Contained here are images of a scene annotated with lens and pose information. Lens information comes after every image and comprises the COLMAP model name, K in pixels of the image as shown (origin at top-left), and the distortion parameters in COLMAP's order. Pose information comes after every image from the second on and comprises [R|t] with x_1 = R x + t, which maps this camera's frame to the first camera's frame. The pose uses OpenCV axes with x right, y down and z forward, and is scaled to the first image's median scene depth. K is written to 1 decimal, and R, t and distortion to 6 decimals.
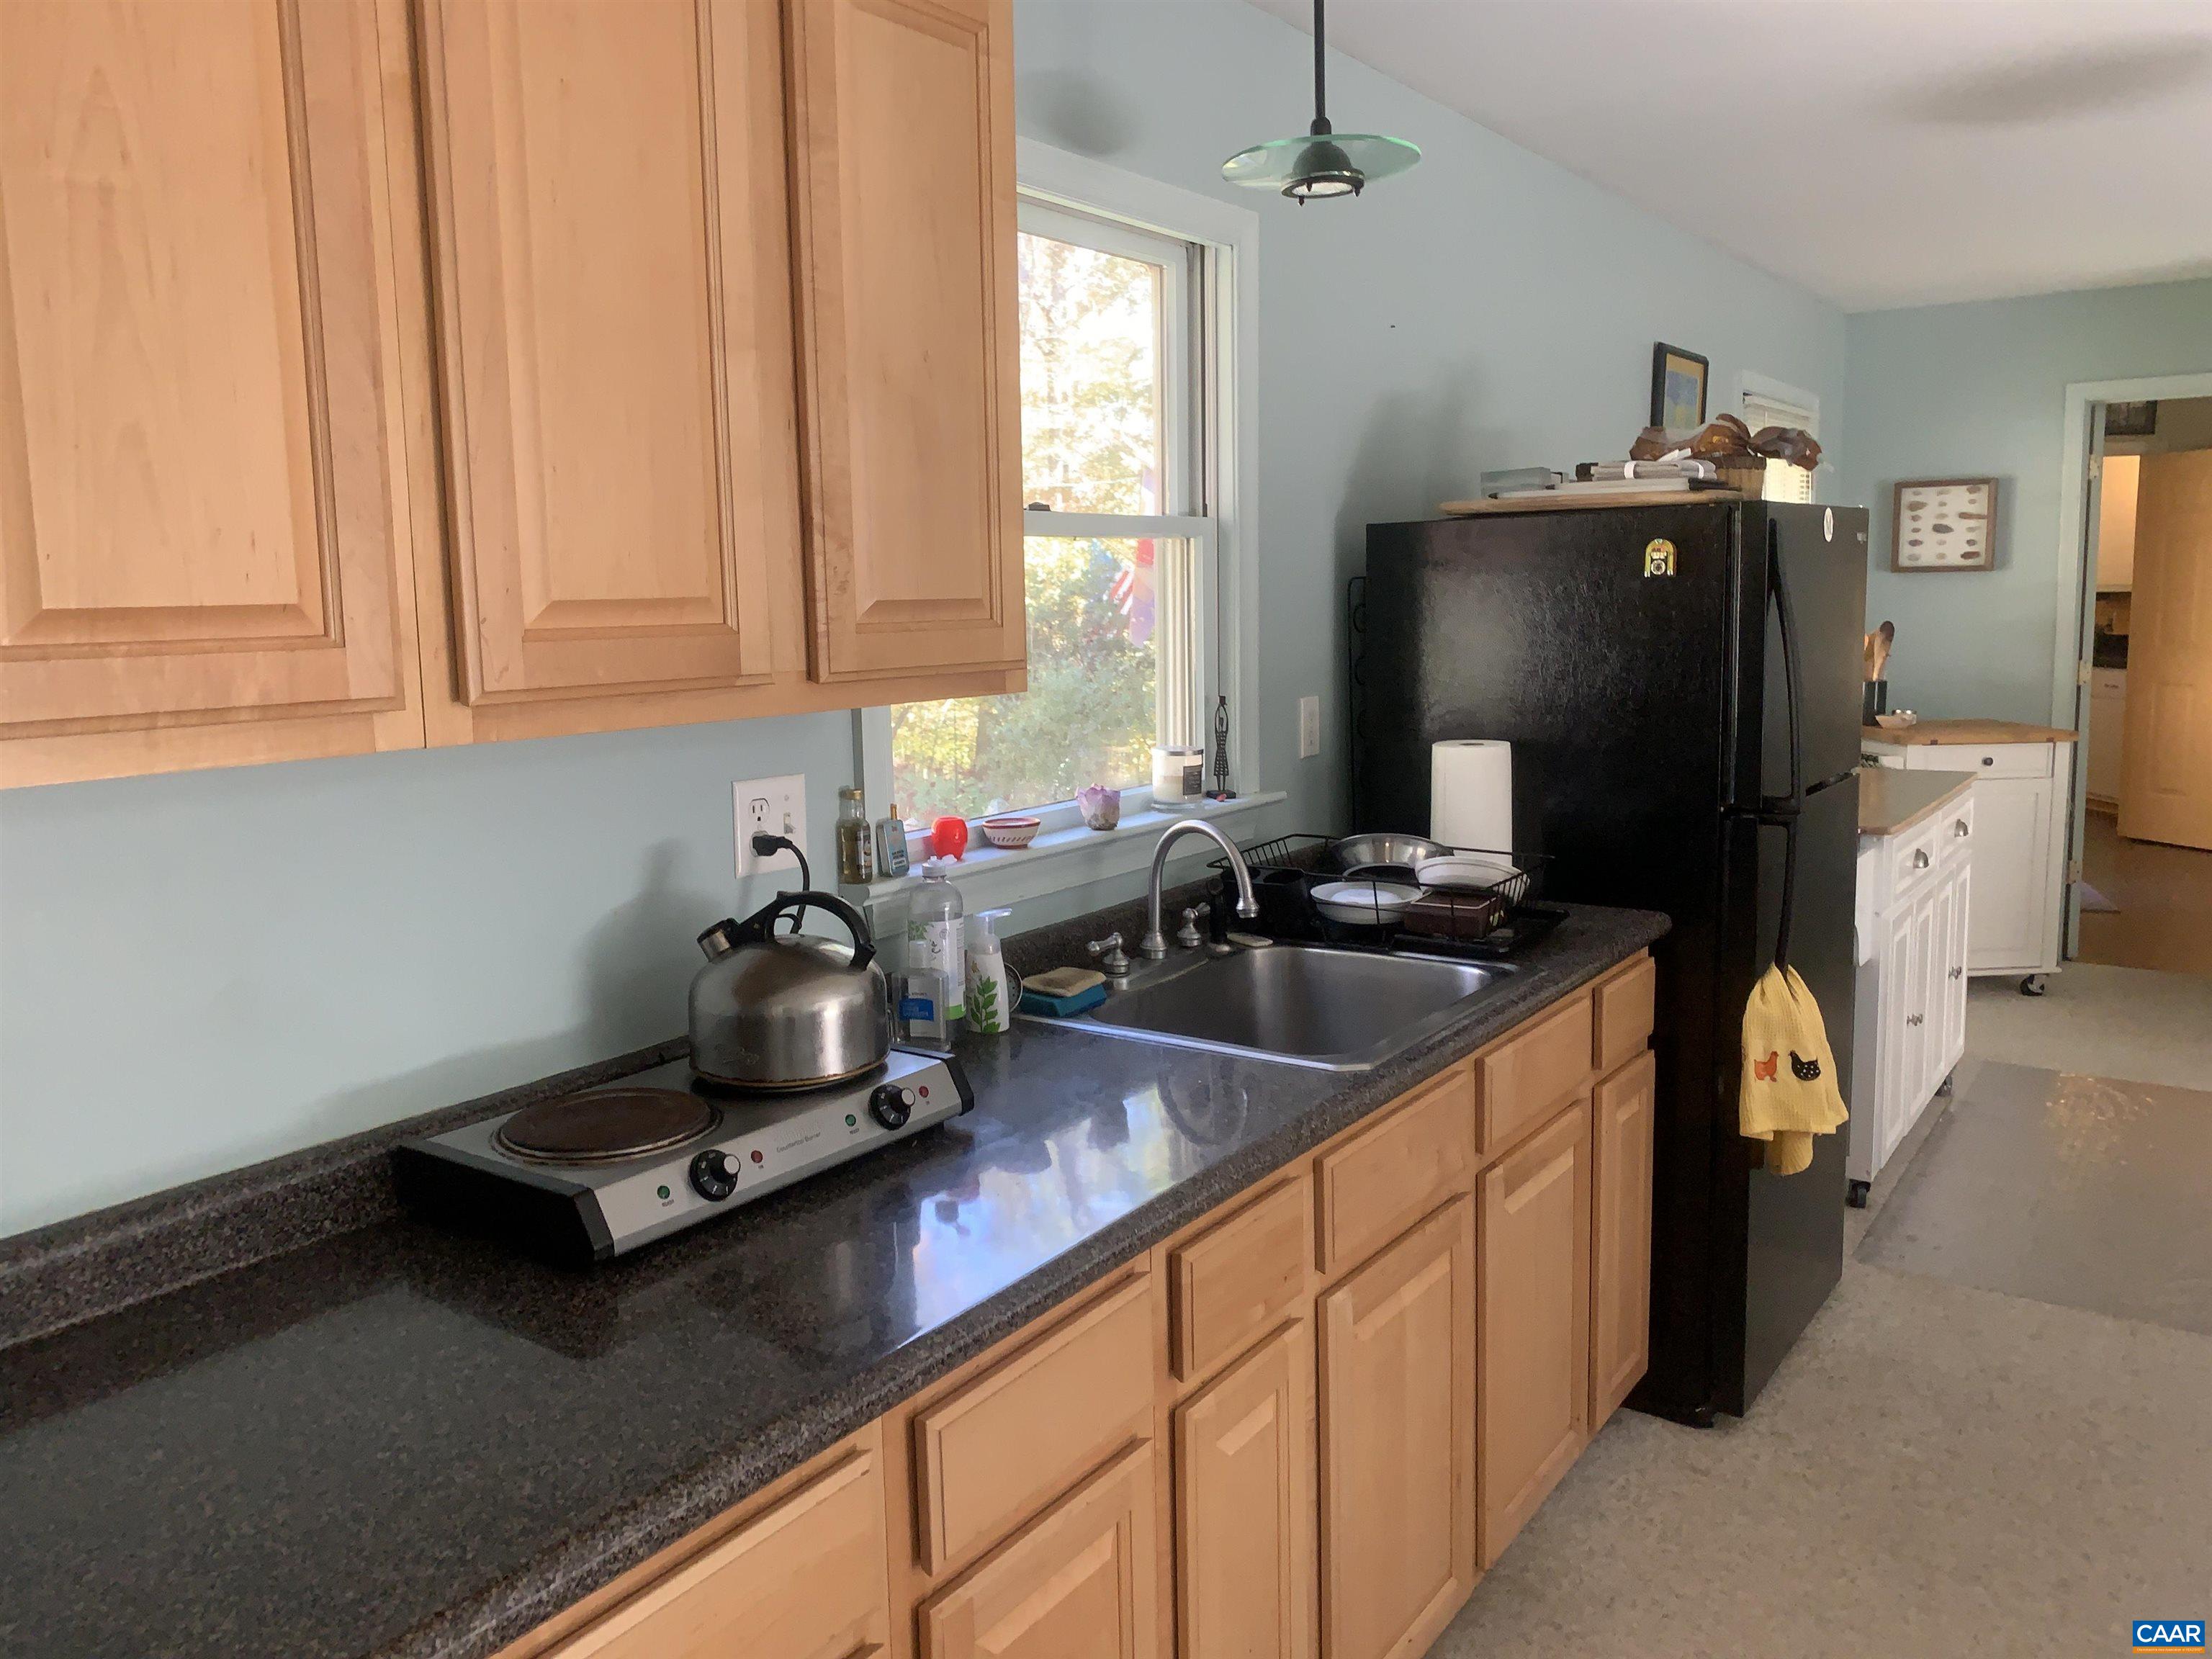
lens RADIAL K [[1708.0, 0, 1108.6], [0, 1708.0, 822.5], [0, 0, 1]] dist [0.033838, -0.054228]
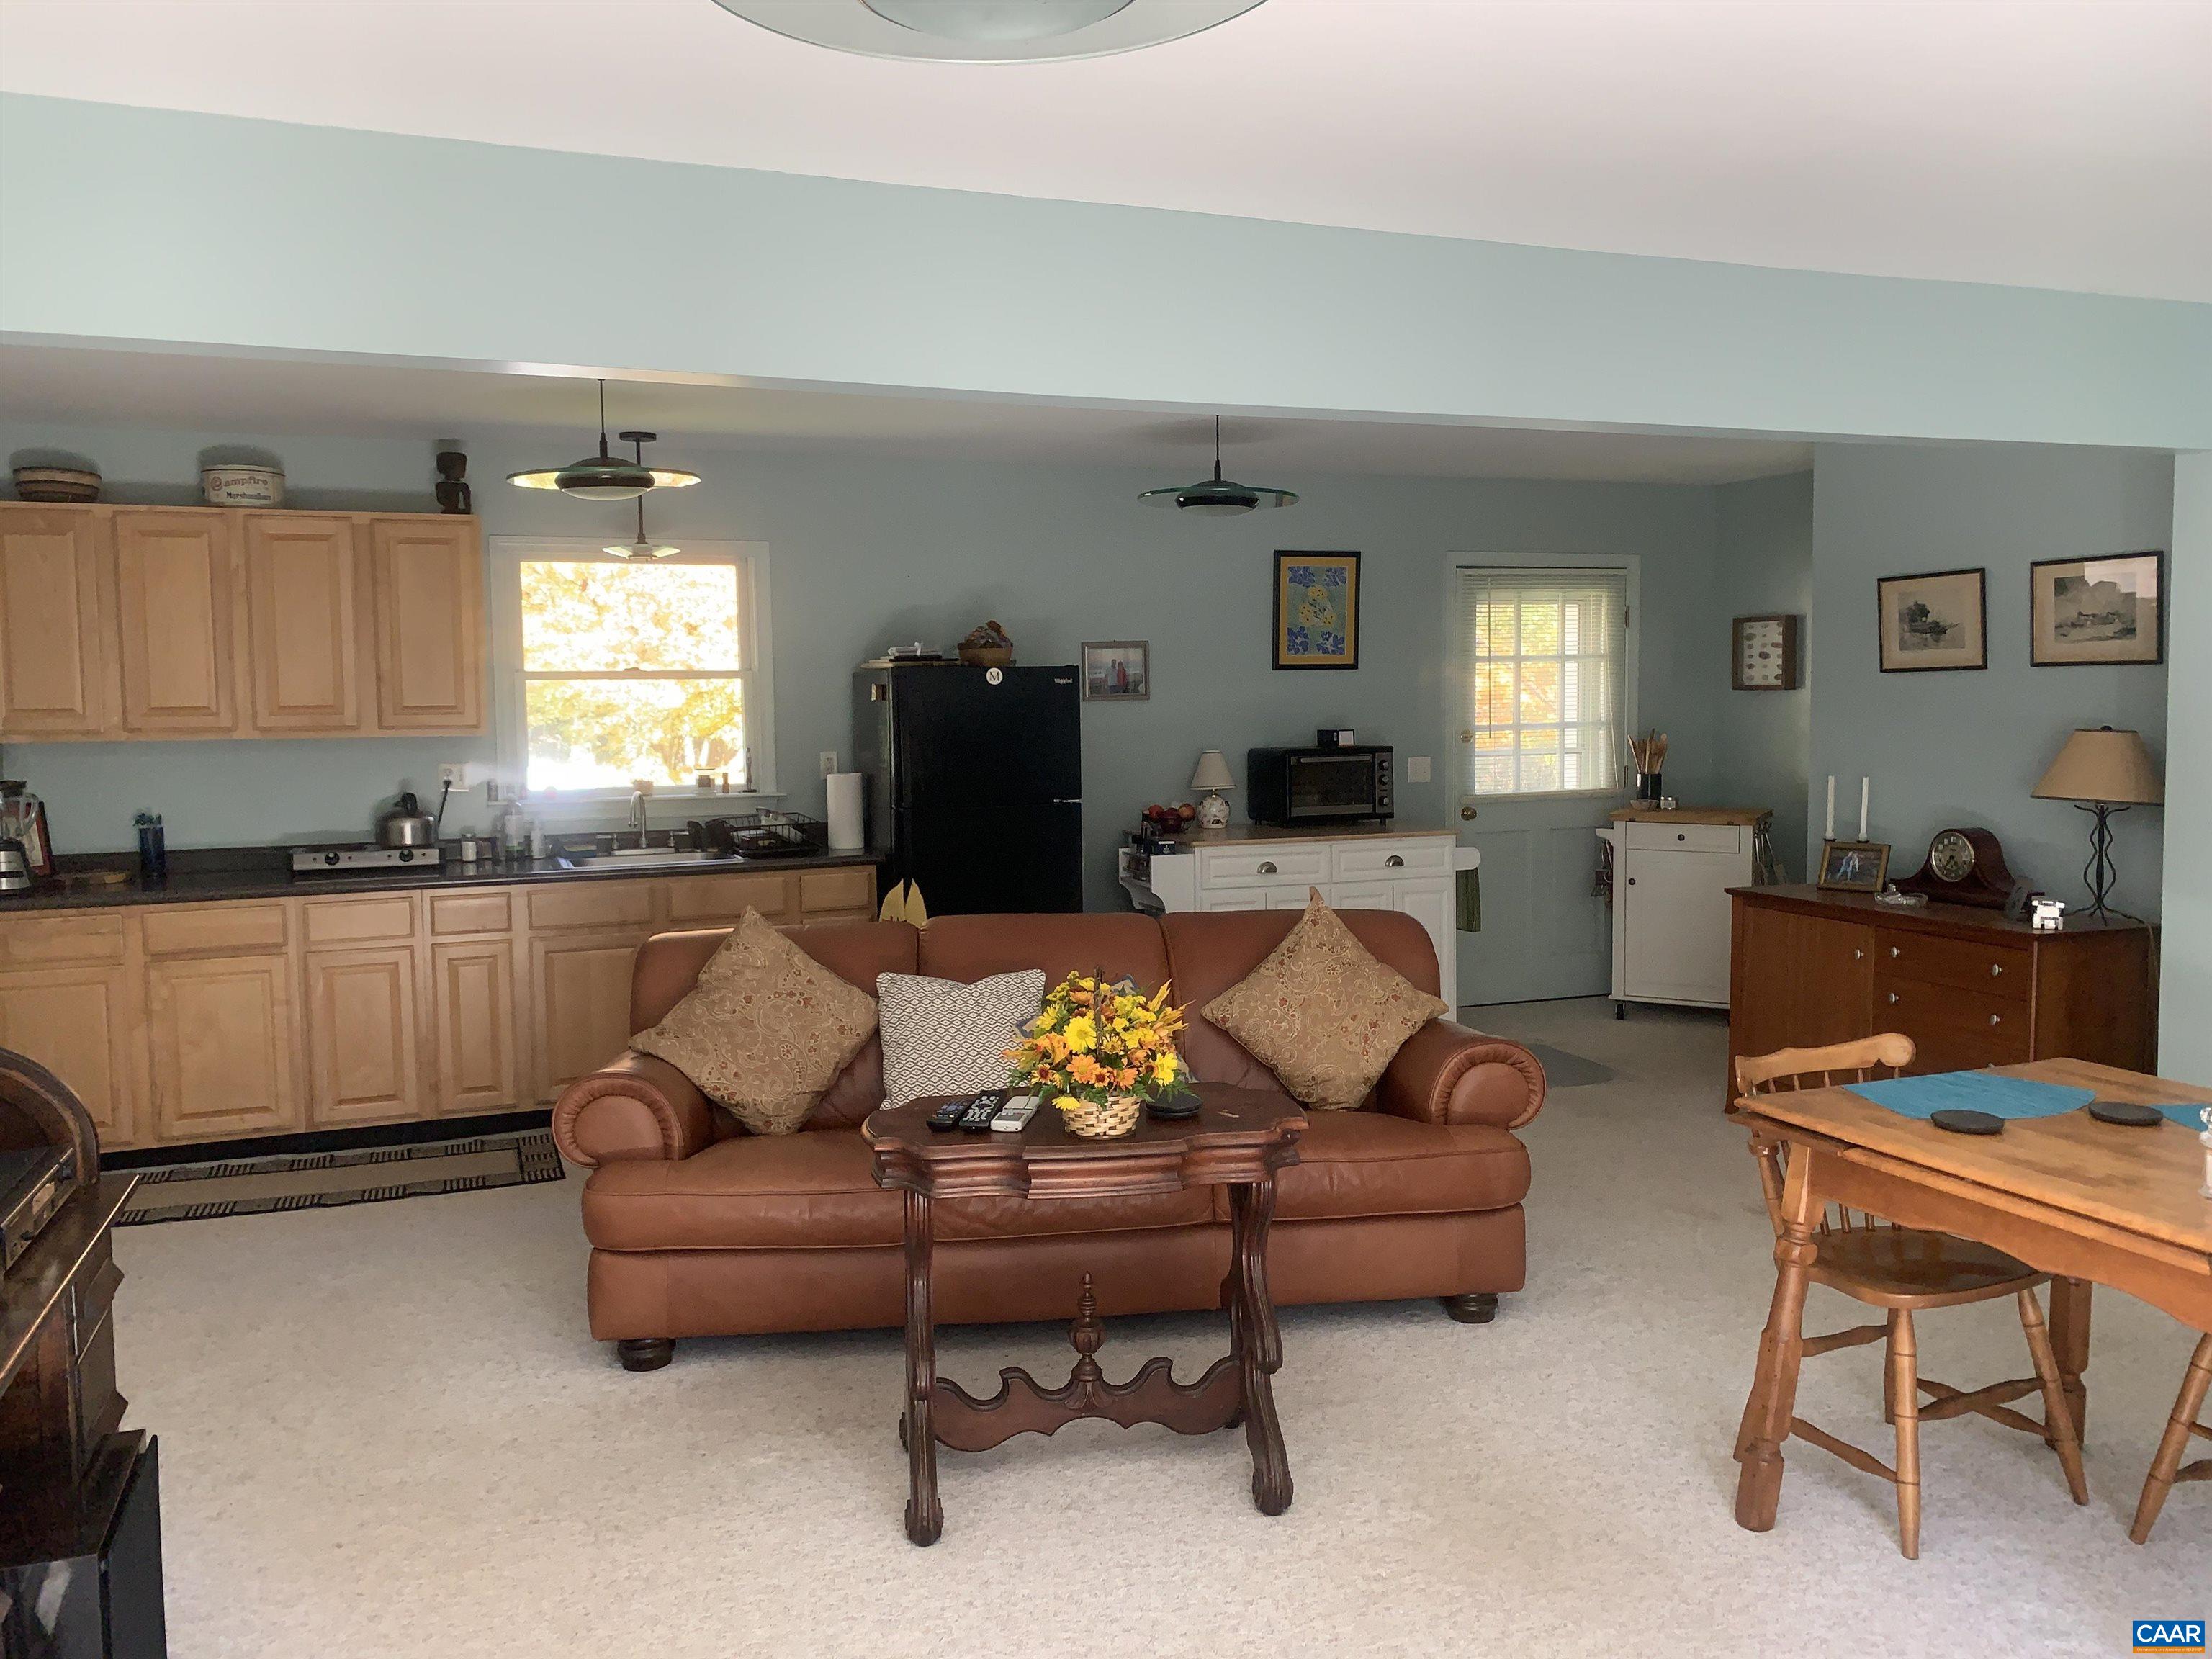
lens RADIAL K [[1708.0, 0, 1101.3], [0, 1708.0, 826.9], [0, 0, 1]] dist [0.033838, -0.054228]
pose [[0.810918, 0.059060, -0.582172, 0.826832], [-0.085382, 0.996188, -0.017870, 0.015503], [0.578897, 0.064199, 0.812869, -0.277510]]
